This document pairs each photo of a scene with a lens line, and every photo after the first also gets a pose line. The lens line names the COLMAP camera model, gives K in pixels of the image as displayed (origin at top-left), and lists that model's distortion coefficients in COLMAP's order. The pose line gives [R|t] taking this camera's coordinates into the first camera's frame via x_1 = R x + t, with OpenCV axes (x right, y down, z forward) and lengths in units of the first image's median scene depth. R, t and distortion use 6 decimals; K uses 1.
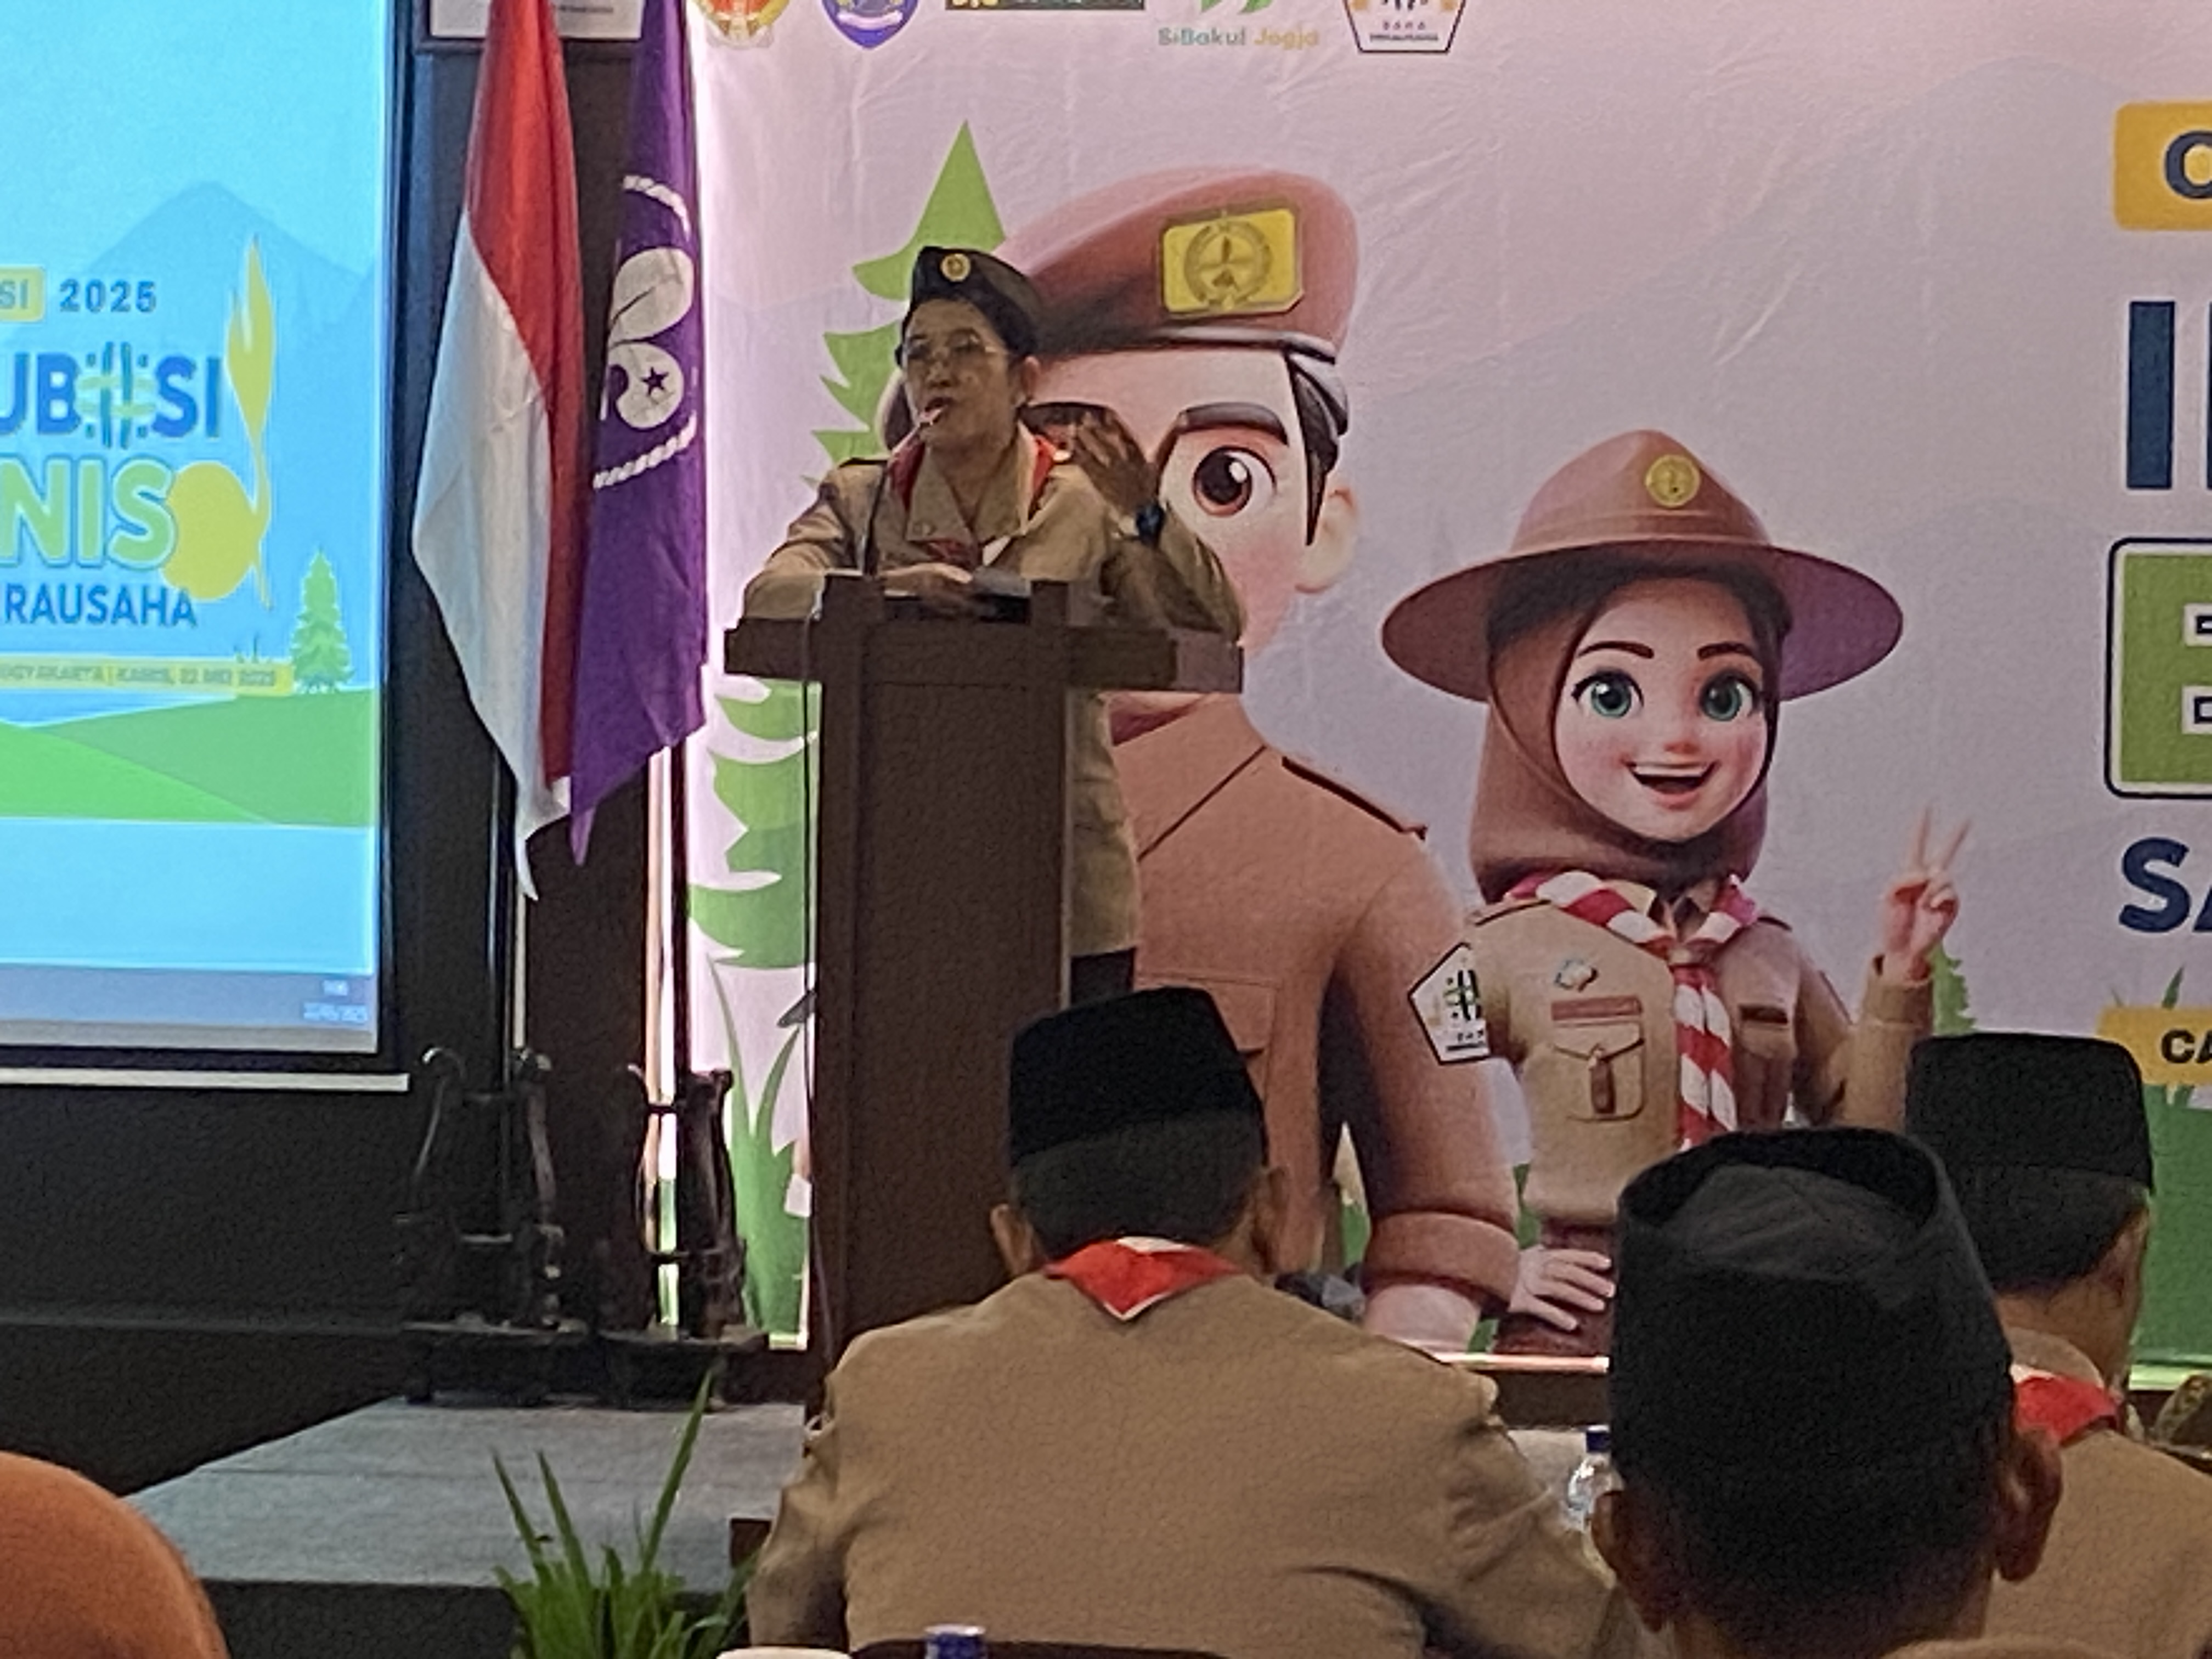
lens RADIAL K [[7676.6, 0, 1106.1], [0, 7676.6, 829.2], [0, 0, 1]] dist [0.072067, 0.000000]
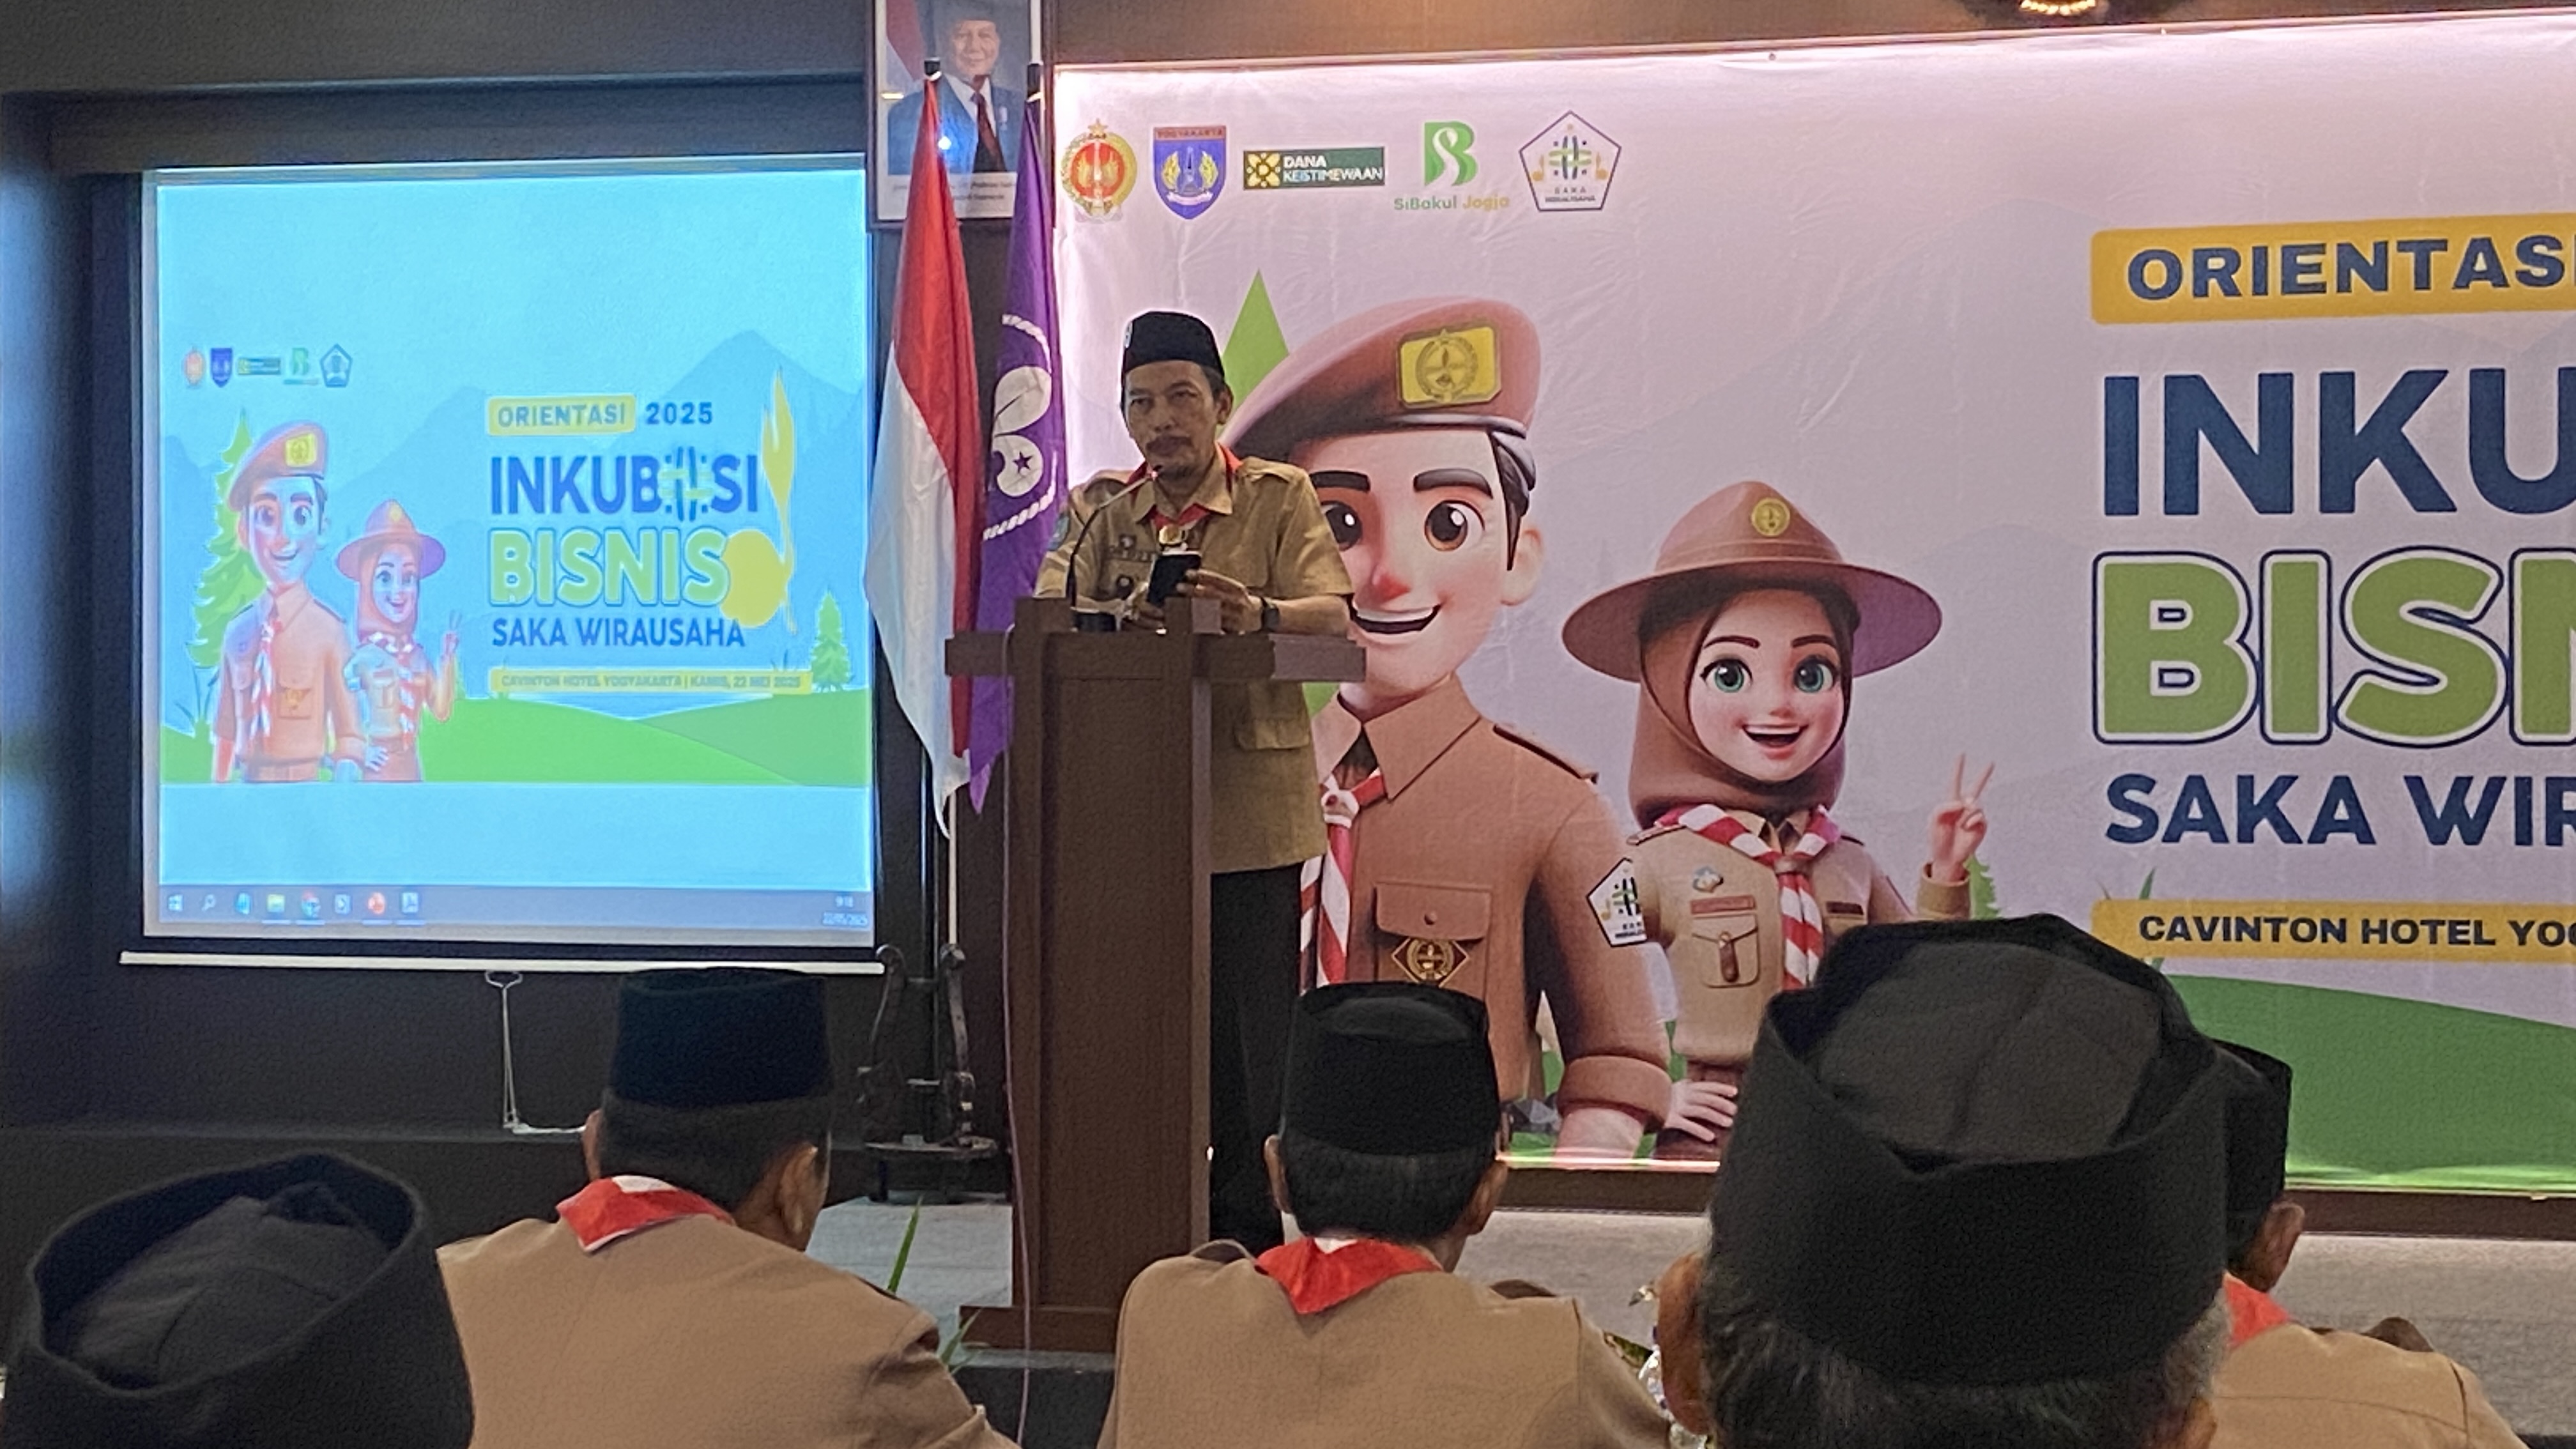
lens RADIAL K [[4907.1, 0, 1287.9], [0, 4907.1, 725.4], [0, 0, 1]] dist [0.057804, 0.000000]
pose [[0.993012, -0.018322, -0.116586, 0.089250], [0.017287, 0.999802, -0.009876, -0.001313], [0.116743, 0.007792, 0.993132, 0.123988]]
